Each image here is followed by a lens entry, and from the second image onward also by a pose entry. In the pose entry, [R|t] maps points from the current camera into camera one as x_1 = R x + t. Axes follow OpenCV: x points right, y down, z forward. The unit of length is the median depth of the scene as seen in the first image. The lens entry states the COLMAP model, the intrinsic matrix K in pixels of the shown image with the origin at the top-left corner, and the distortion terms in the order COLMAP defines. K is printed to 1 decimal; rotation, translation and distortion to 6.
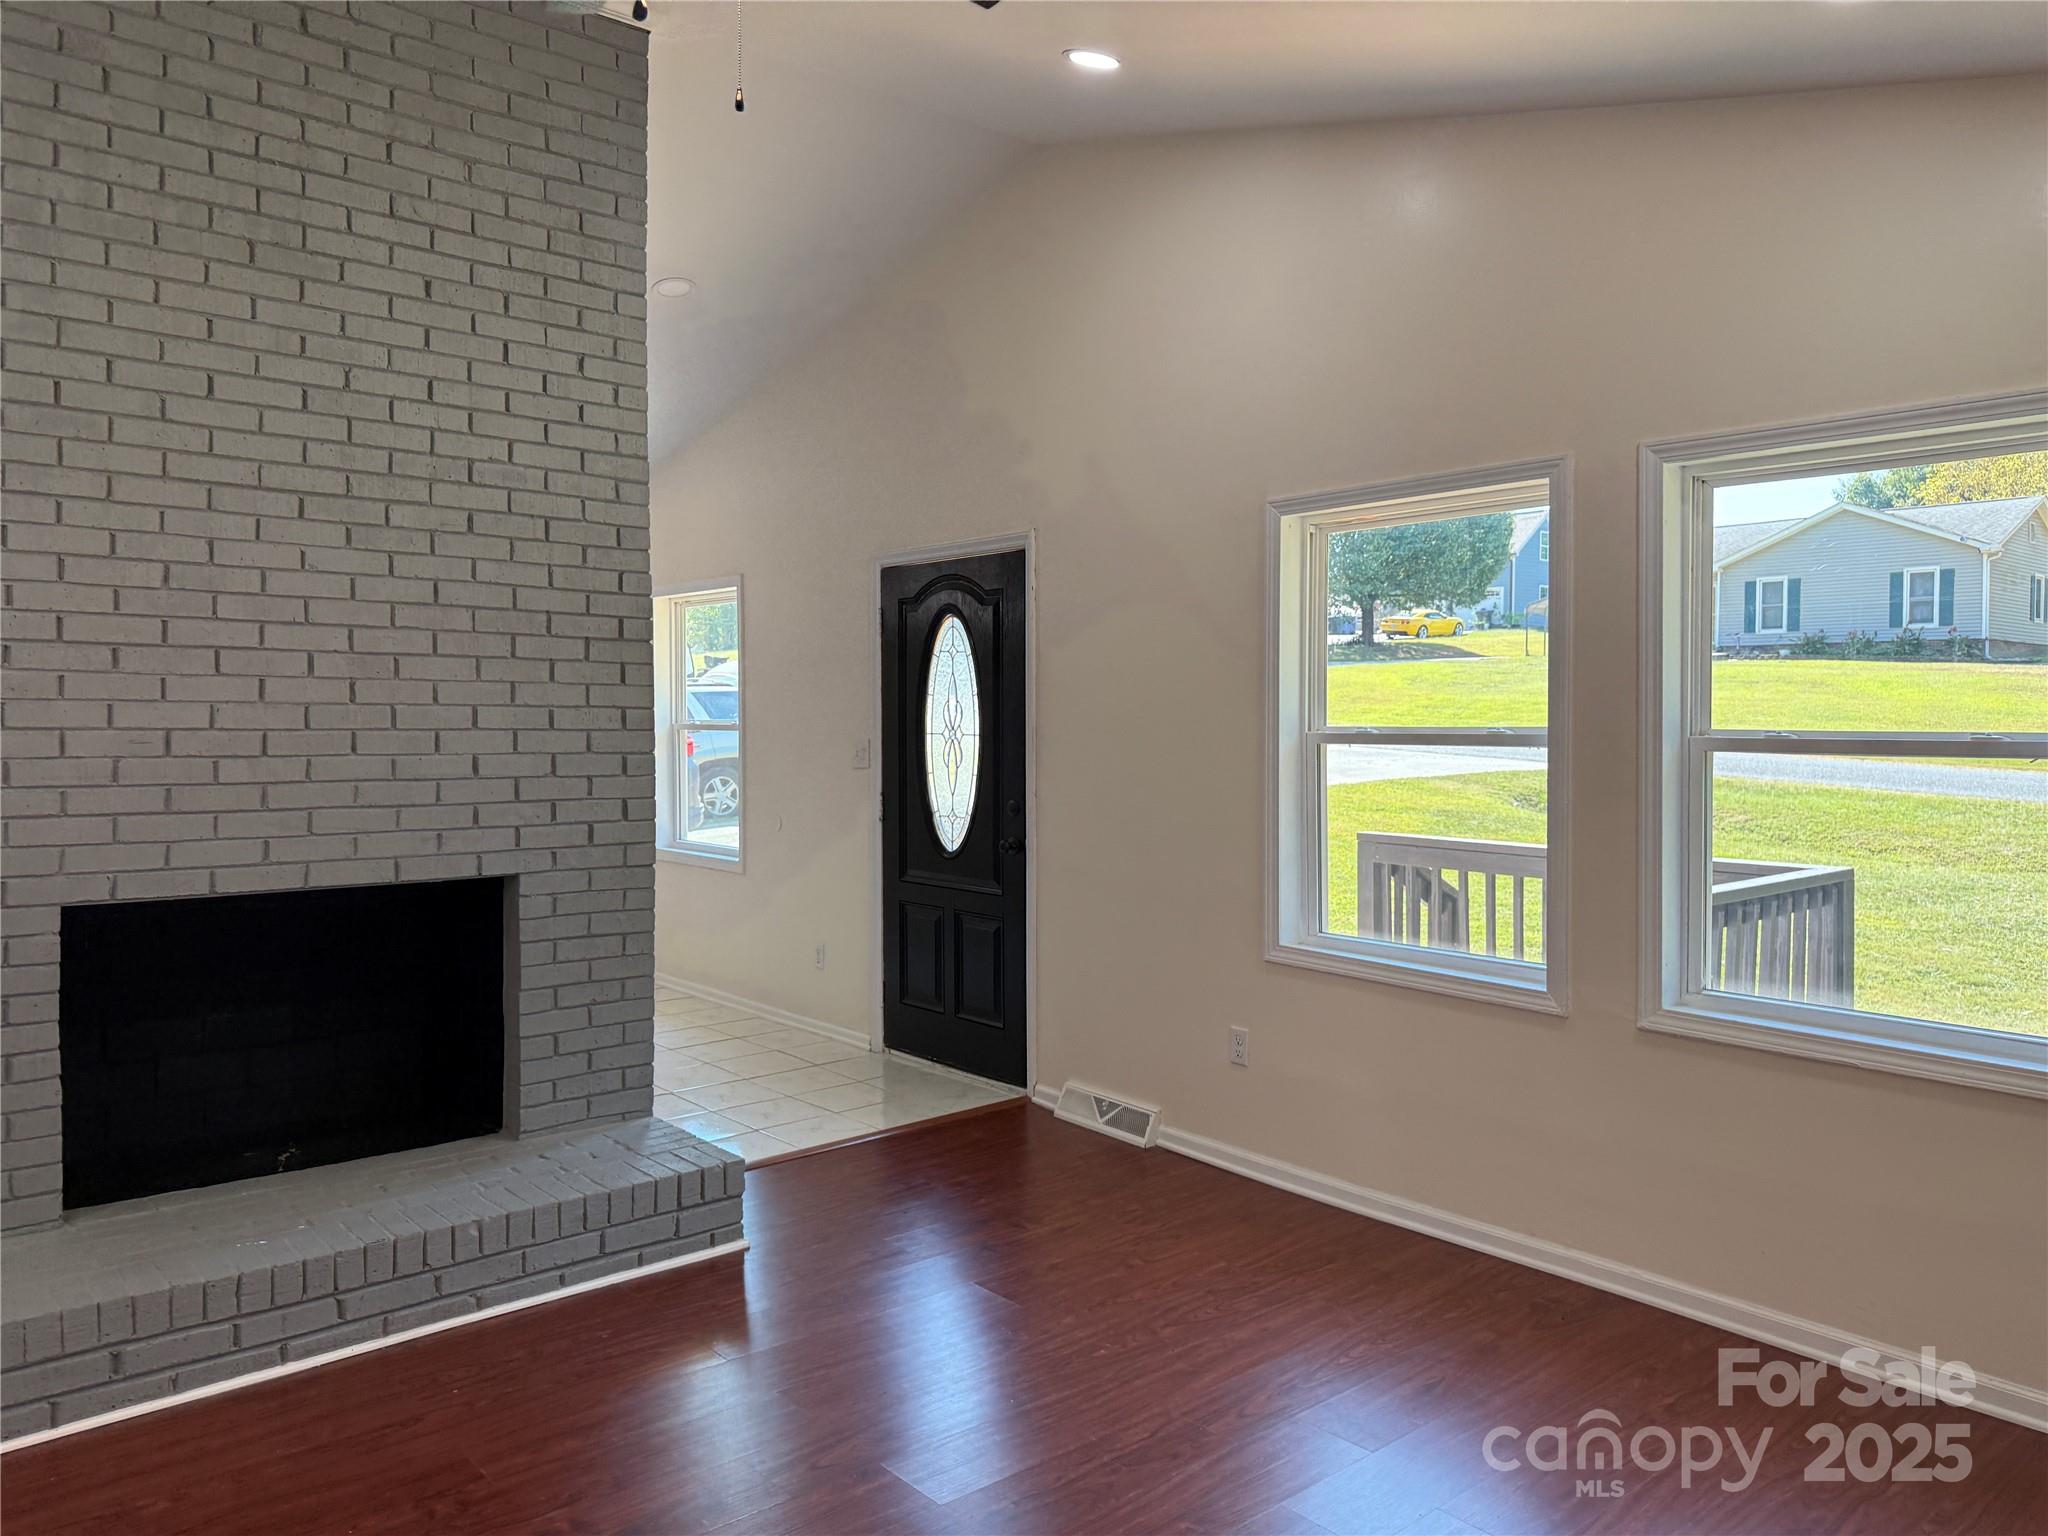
lens RADIAL K [[1442.7, 0, 1007.1], [0, 1442.7, 759.6], [0, 0, 1]] dist [0.042615, -0.057333]
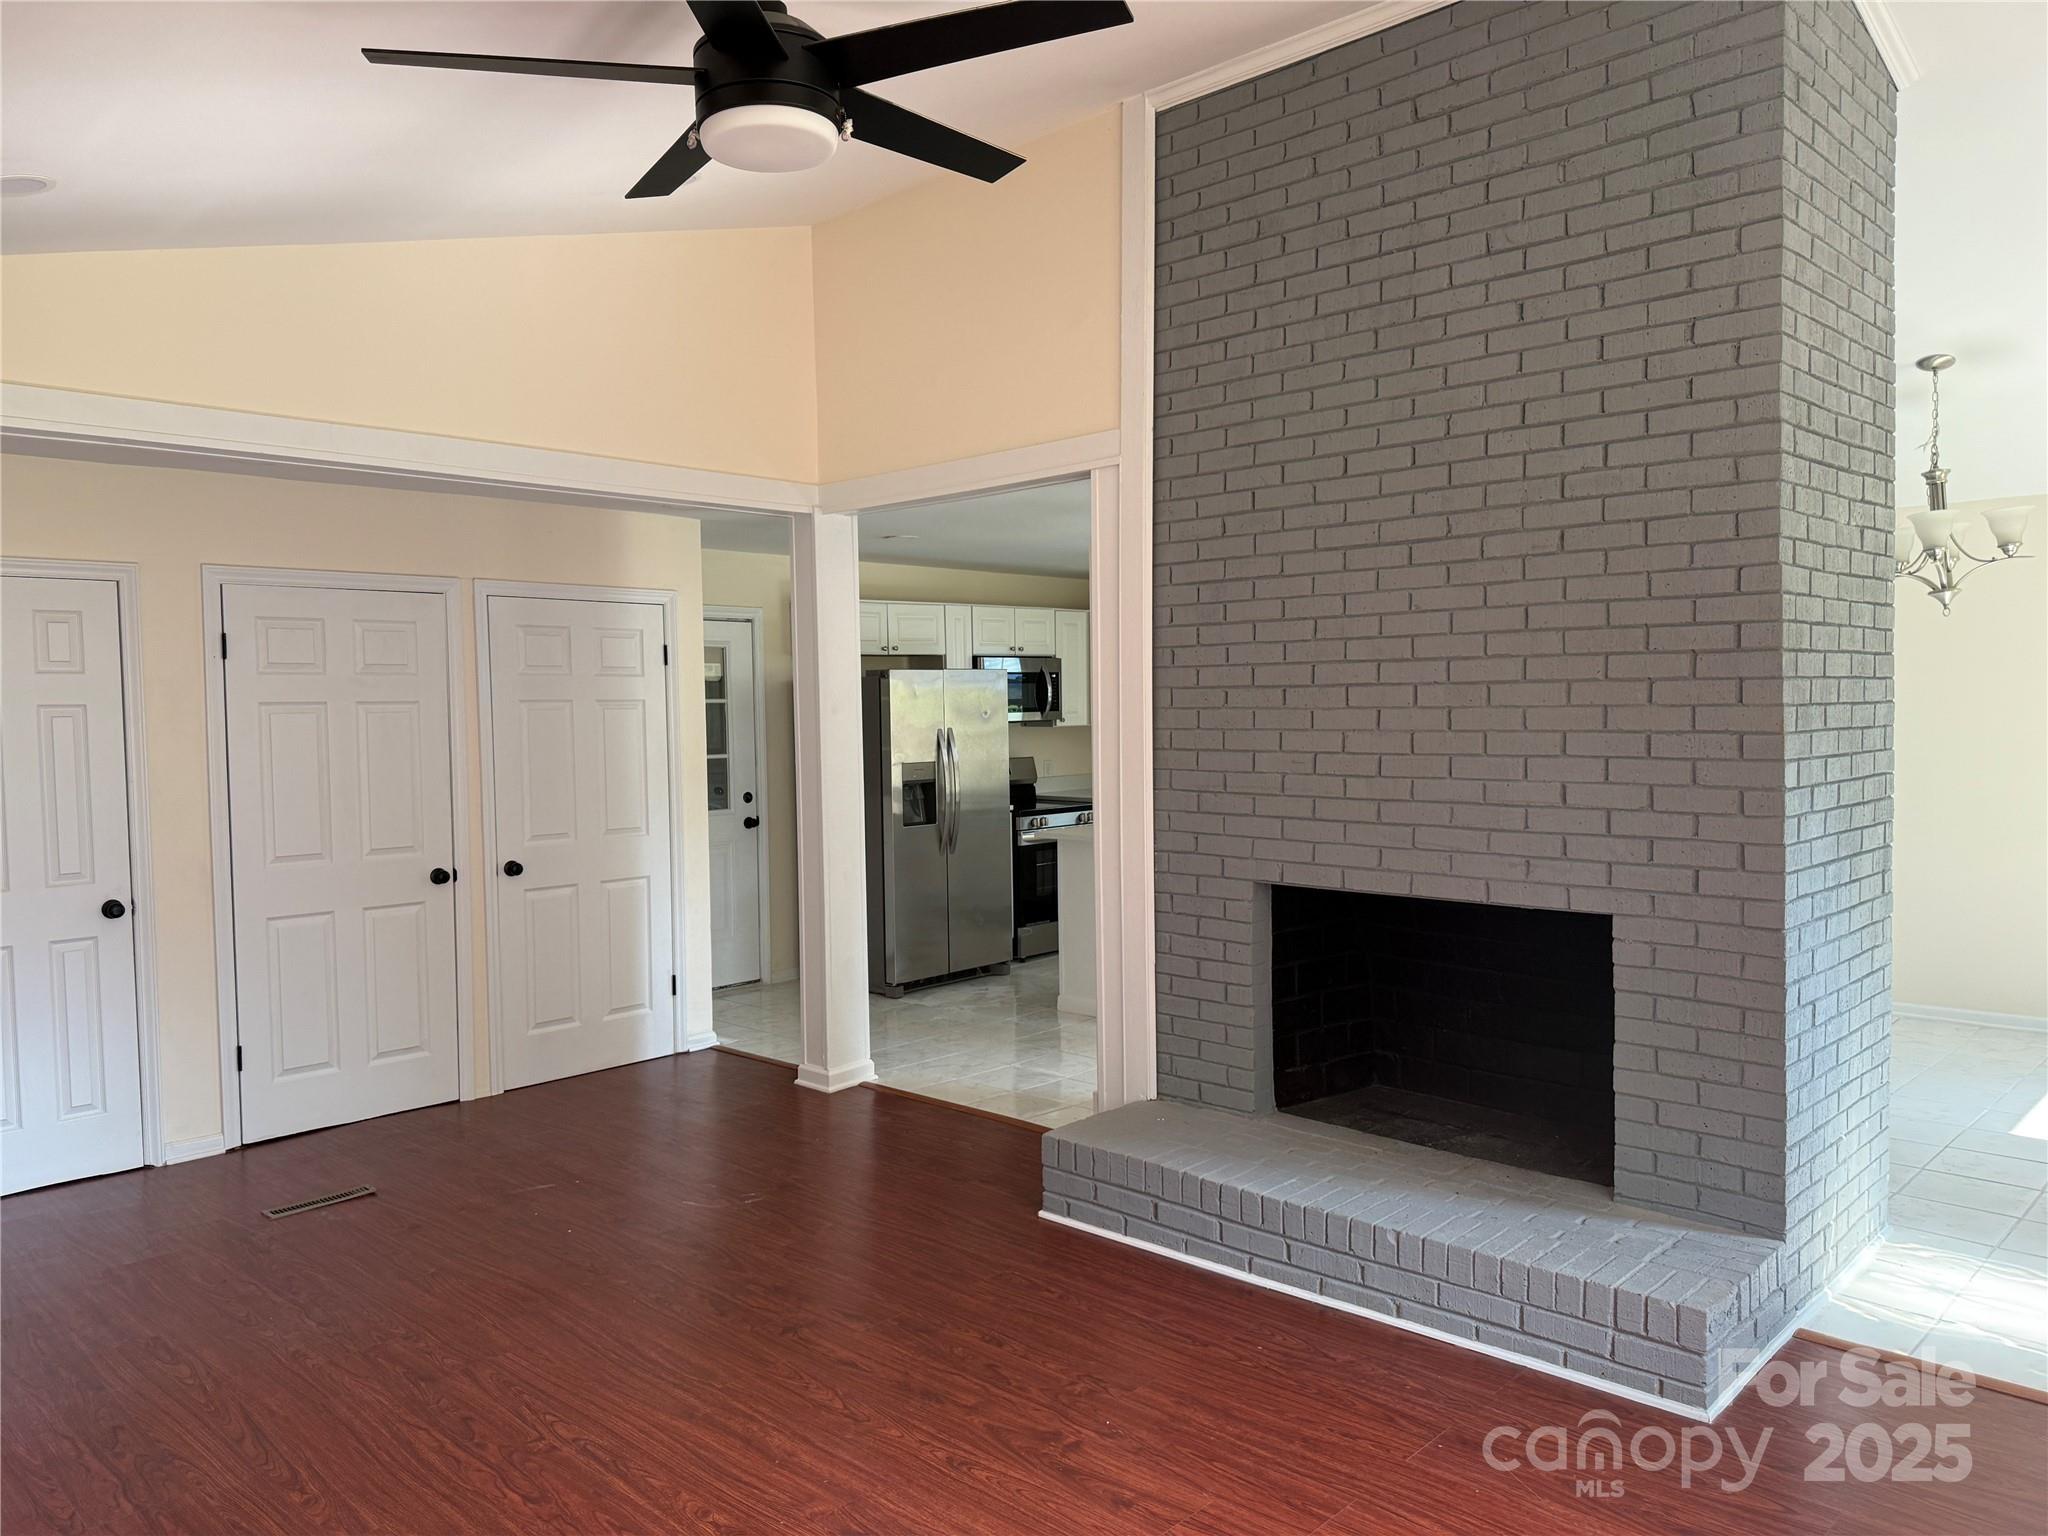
lens RADIAL K [[1442.7, 0, 992.1], [0, 1442.7, 781.8], [0, 0, 1]] dist [0.042615, -0.057333]
pose [[0.095350, 0.047027, -0.994332, 0.558806], [-0.015238, 0.998835, 0.045779, -0.042864], [0.995327, 0.010786, 0.095955, 0.539193]]
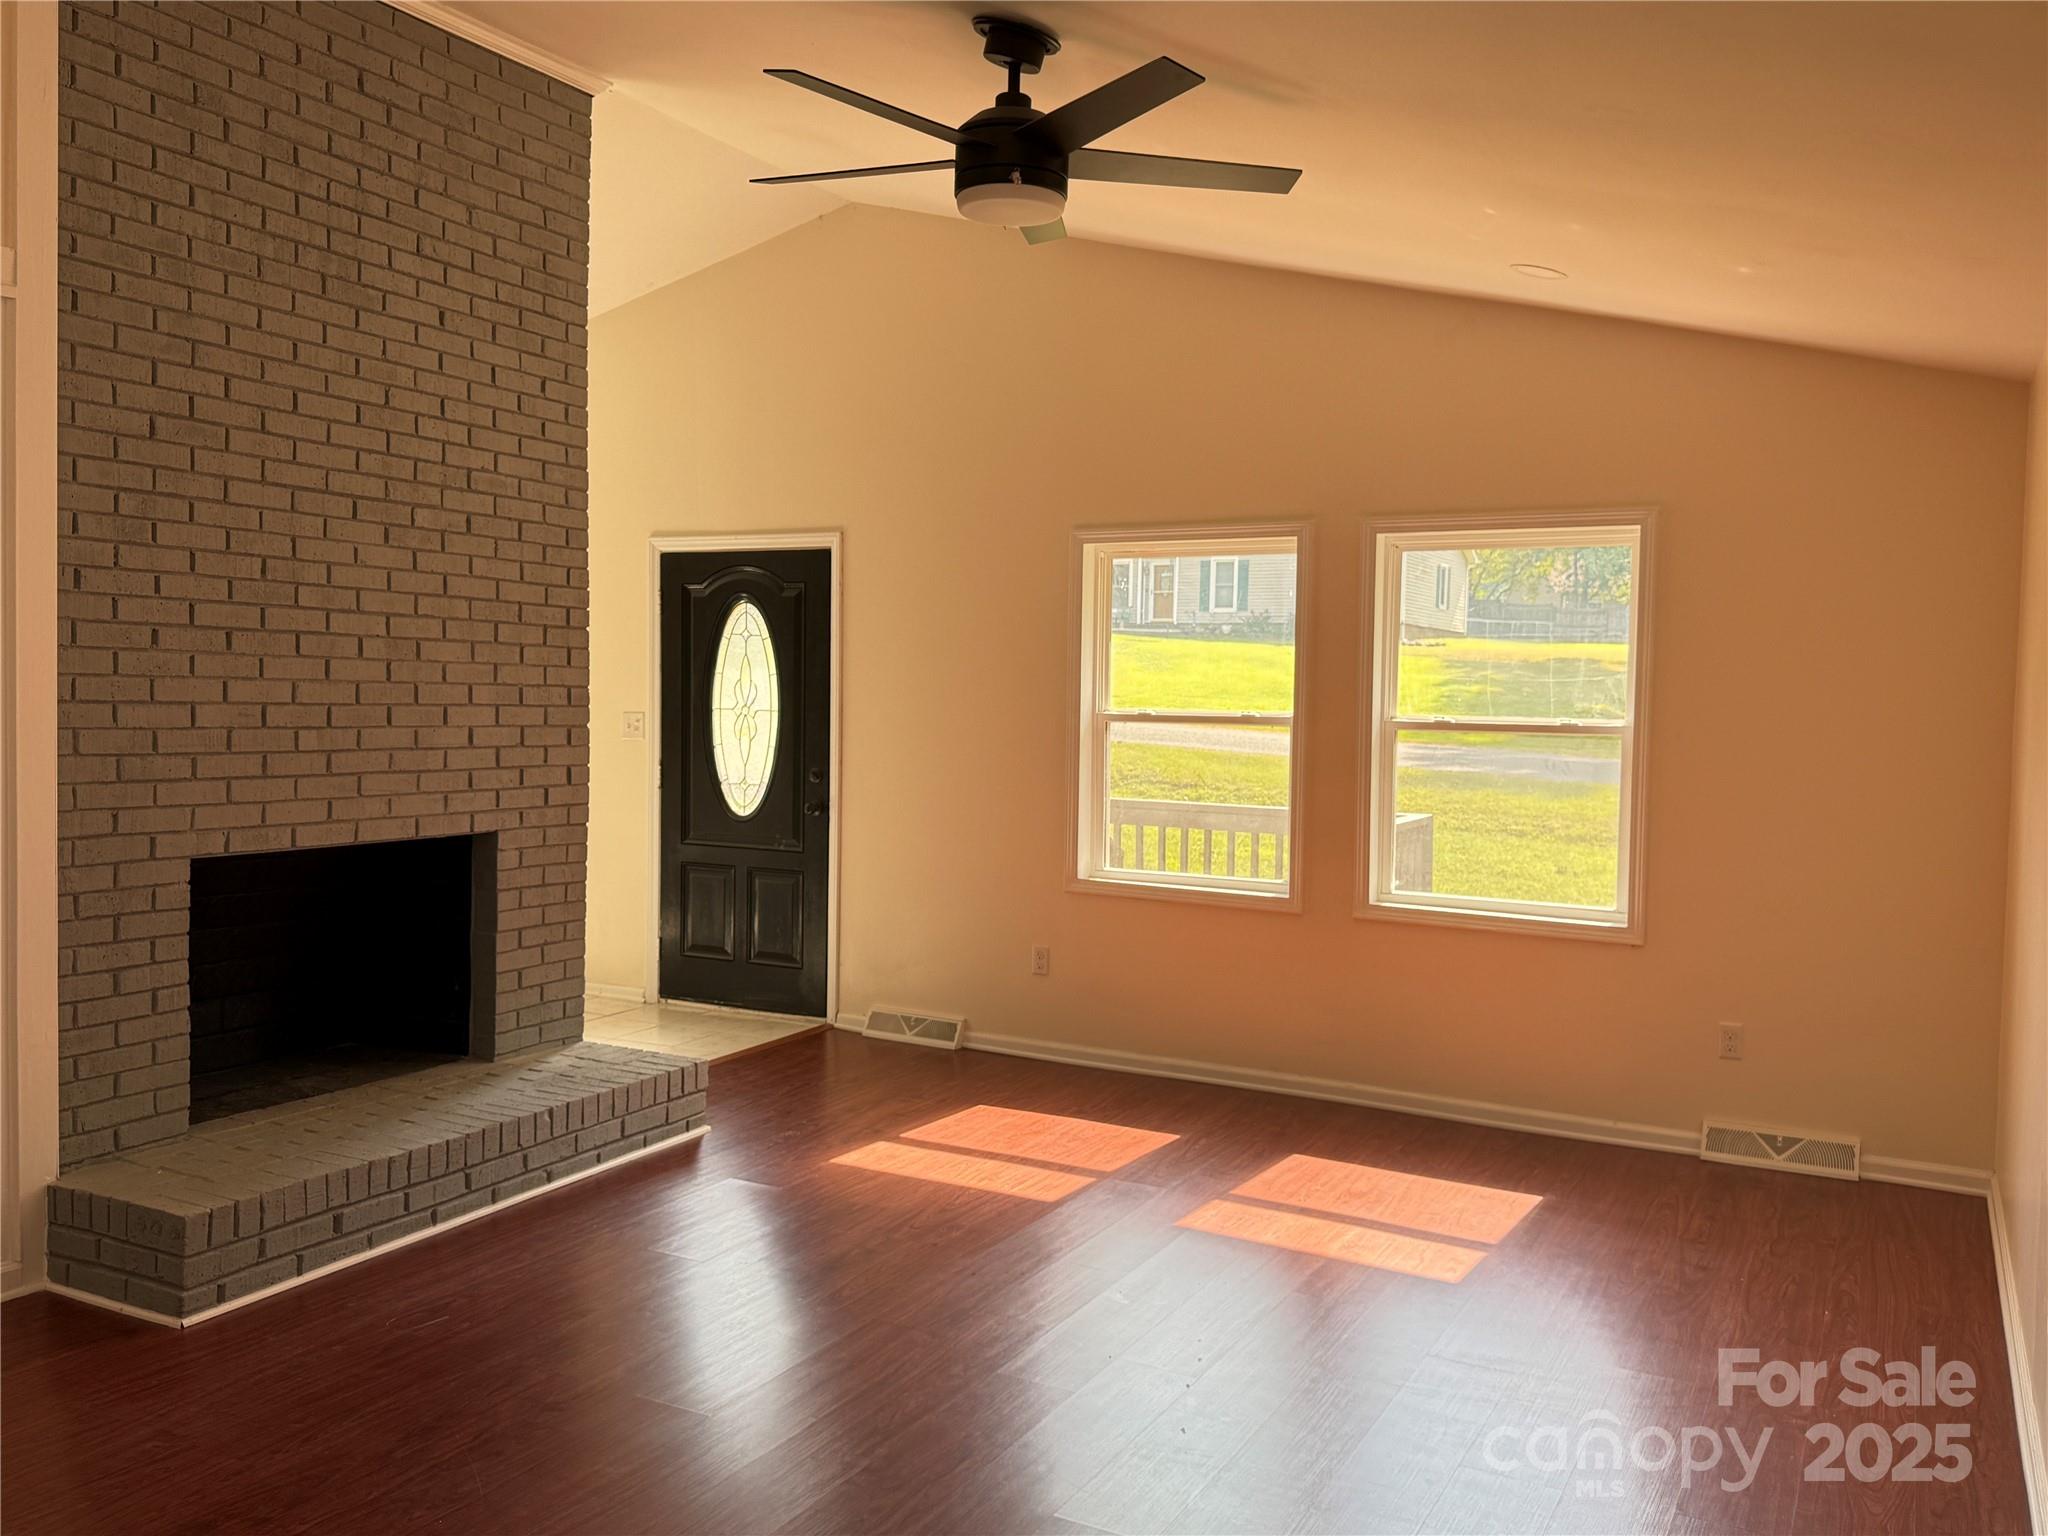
lens RADIAL K [[1648.9, 0, 1028.6], [0, 1648.9, 785.8], [0, 0, 1]] dist [0.039033, -0.073563]
pose [[0.927433, -0.008638, 0.373890, -0.453225], [-0.003136, 0.999518, 0.030870, 0.001341], [-0.373976, -0.029802, 0.926959, -0.384361]]
